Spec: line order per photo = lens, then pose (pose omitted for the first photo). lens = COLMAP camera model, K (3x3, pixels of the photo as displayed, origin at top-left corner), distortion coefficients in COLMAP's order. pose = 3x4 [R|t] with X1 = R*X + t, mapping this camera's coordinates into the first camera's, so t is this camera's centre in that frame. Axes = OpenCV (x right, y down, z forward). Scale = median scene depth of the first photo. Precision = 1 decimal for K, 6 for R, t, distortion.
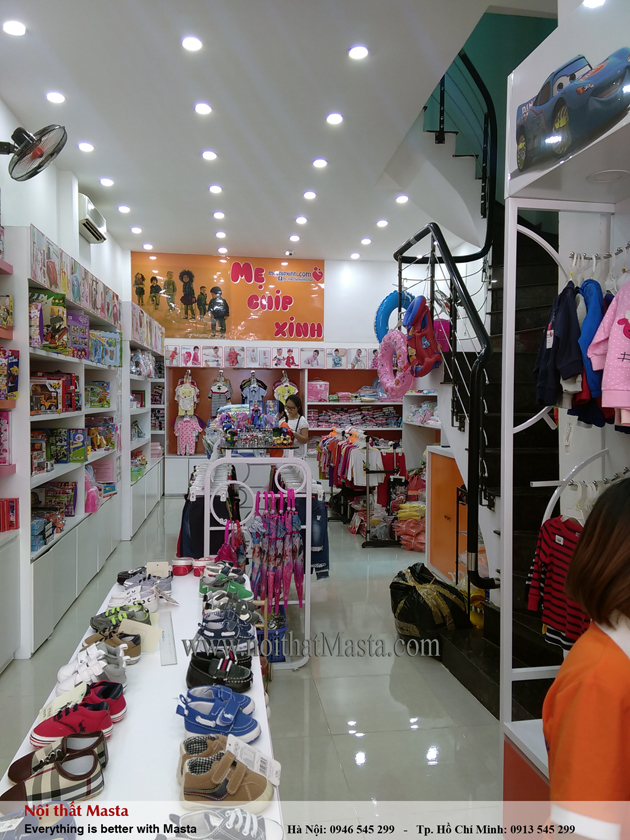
lens RADIAL K [[653.2, 0, 316.0], [0, 653.2, 422.0], [0, 0, 1]] dist [0.130642, -0.186892]
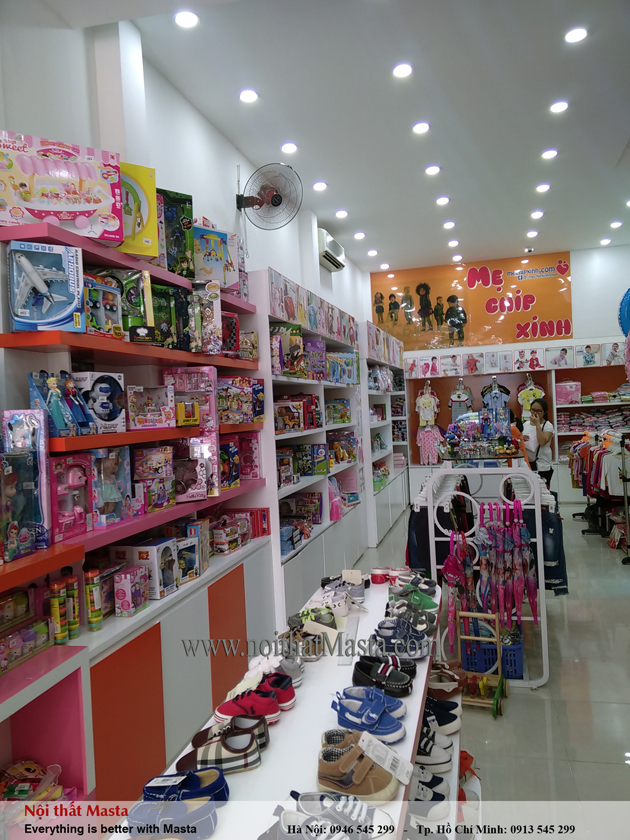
lens RADIAL K [[653.2, 0, 316.0], [0, 653.2, 422.0], [0, 0, 1]] dist [0.130642, -0.186892]
pose [[0.926689, -0.049680, -0.372532, 0.043598], [0.045061, 0.998761, -0.021100, -0.004151], [0.373119, 0.002767, 0.927780, -0.009891]]
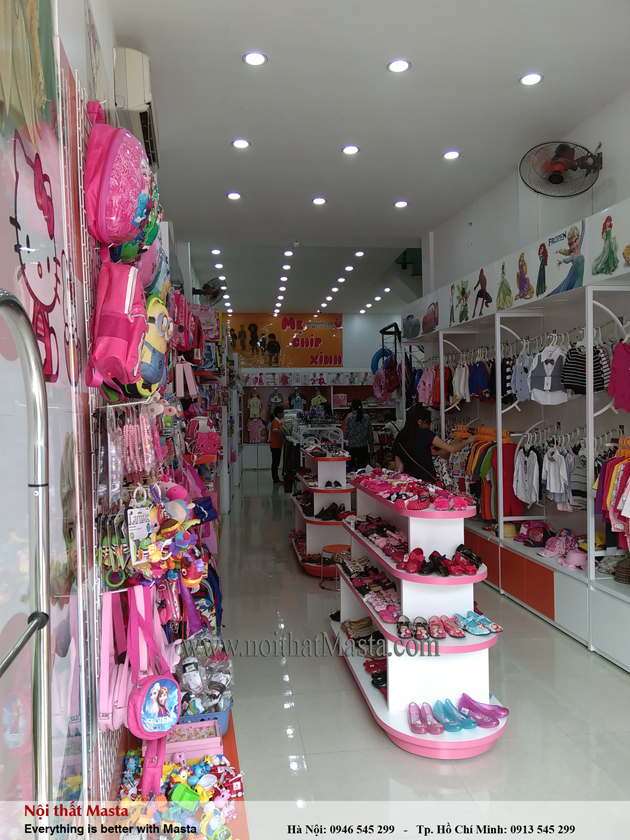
lens RADIAL K [[653.2, 0, 316.0], [0, 653.2, 422.0], [0, 0, 1]] dist [0.130642, -0.186892]
pose [[0.999519, -0.021086, -0.022740, -0.041860], [0.020674, 0.999621, -0.018201, 0.065137], [0.023115, 0.017722, 0.999576, -1.133774]]
